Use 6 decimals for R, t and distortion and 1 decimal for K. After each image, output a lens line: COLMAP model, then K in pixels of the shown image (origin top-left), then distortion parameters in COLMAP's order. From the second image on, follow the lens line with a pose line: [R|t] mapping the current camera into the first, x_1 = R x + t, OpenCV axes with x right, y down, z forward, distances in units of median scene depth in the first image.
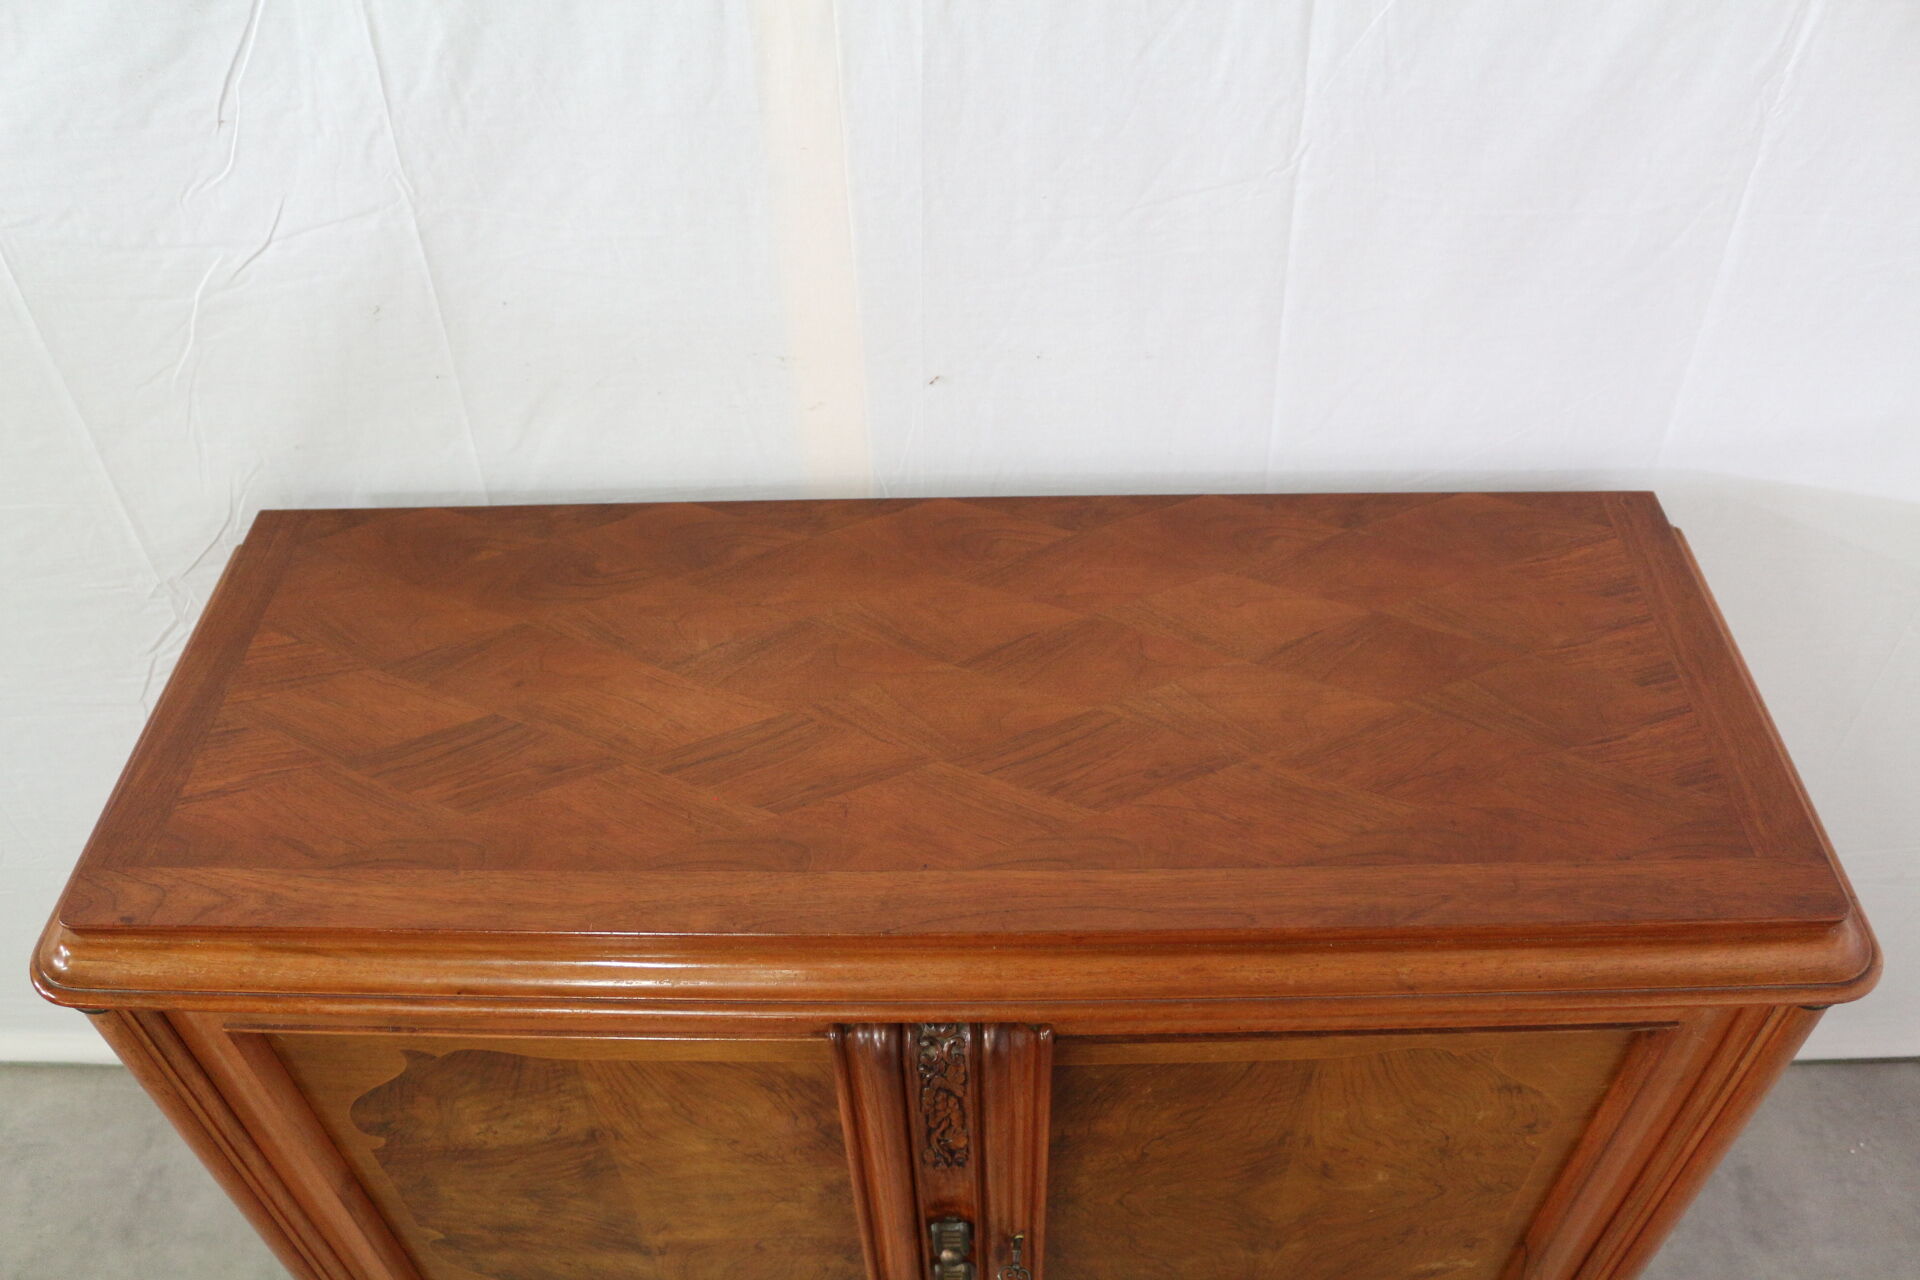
lens RADIAL K [[1566.1, 0, 960.0], [0, 1566.1, 640.0], [0, 0, 1]] dist [-0.157148, 0.131521]
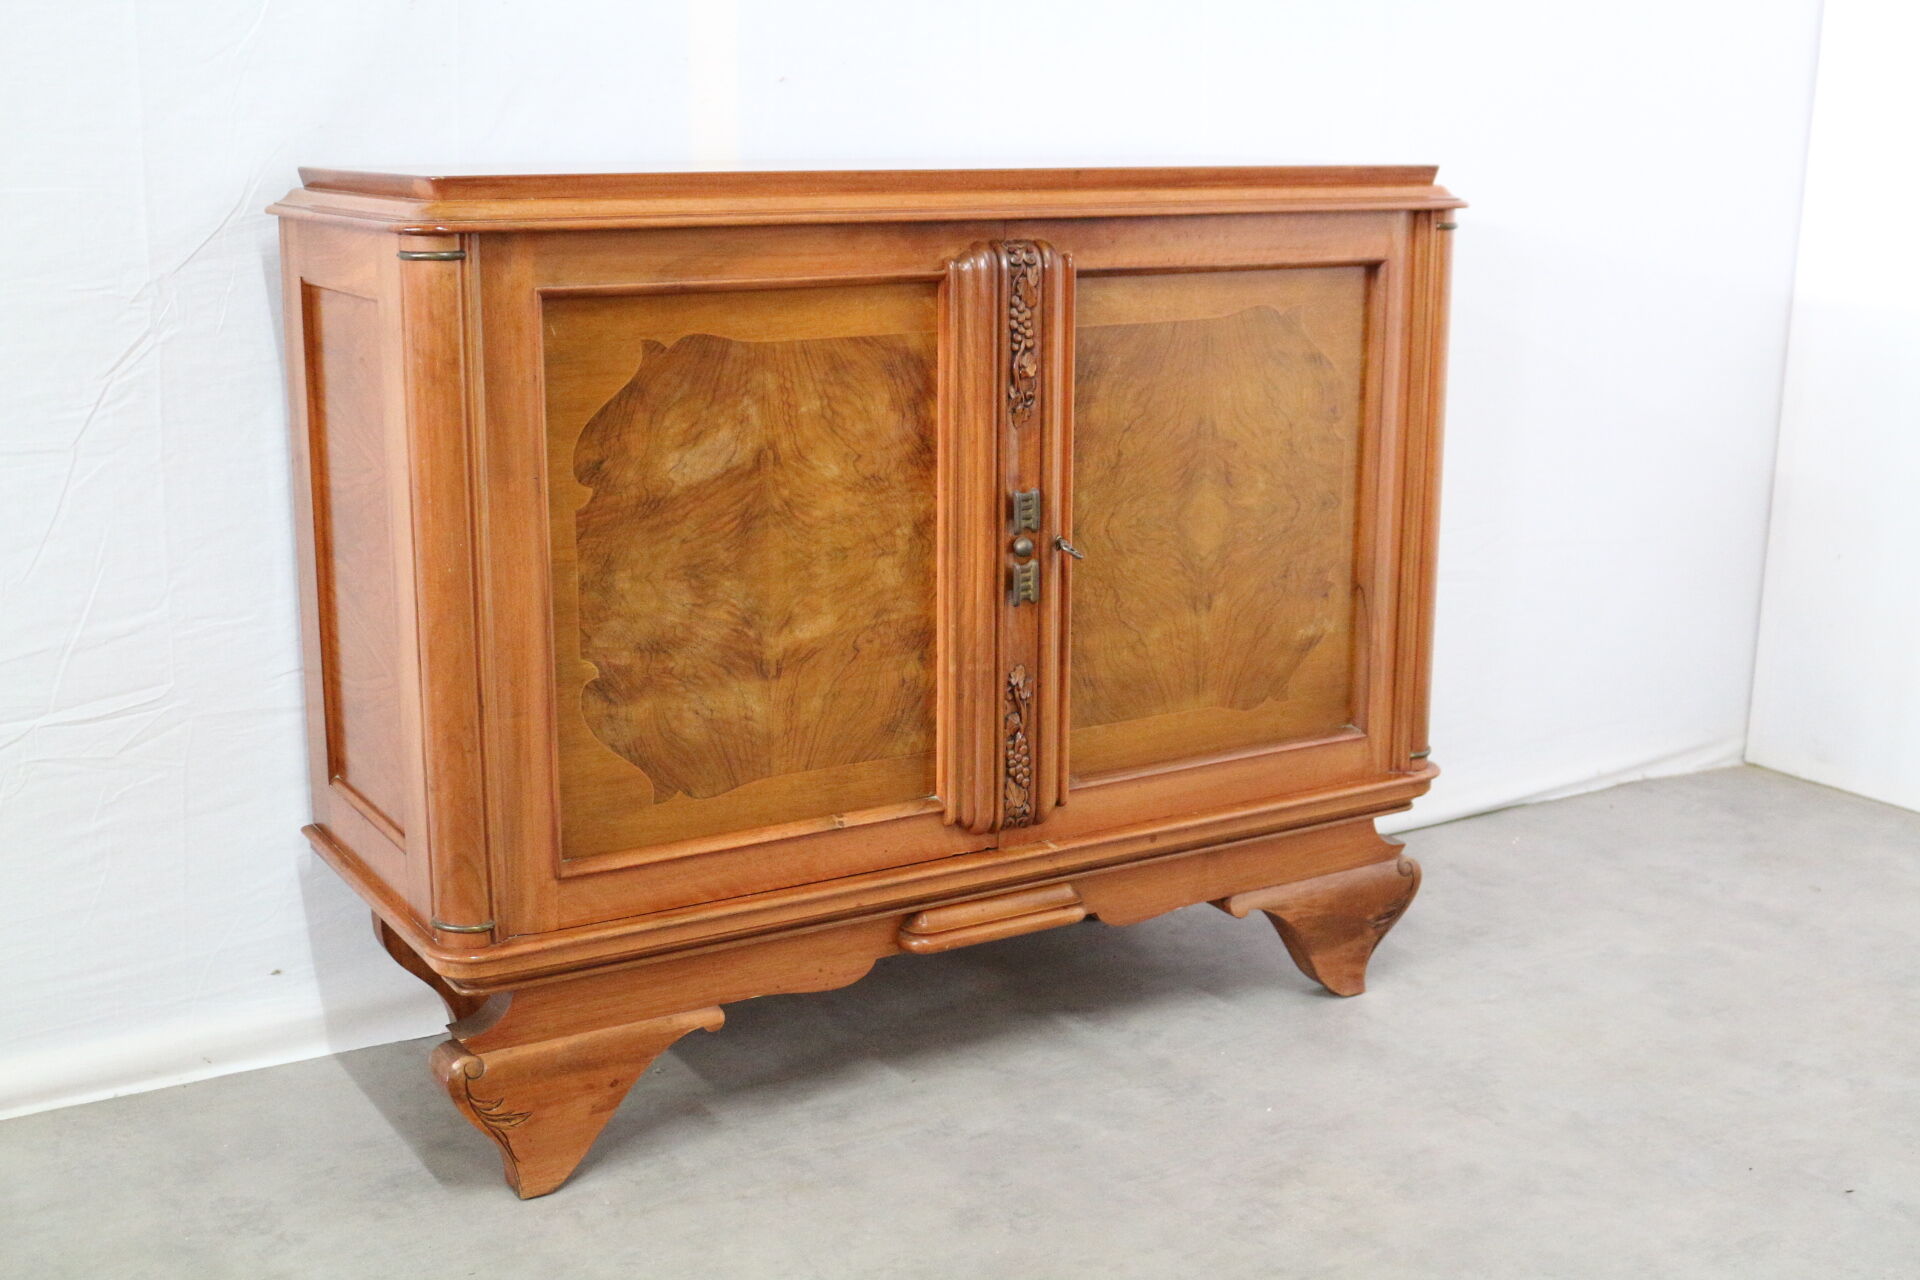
lens RADIAL K [[2288.0, 0, 960.0], [0, 2288.0, 640.0], [0, 0, 1]] dist [-0.065747, 0.006730]
pose [[0.848843, -0.092112, 0.520558, -1.066493], [0.353476, 0.831103, -0.429329, 1.282971], [-0.393090, 0.548438, 0.738035, -0.356177]]
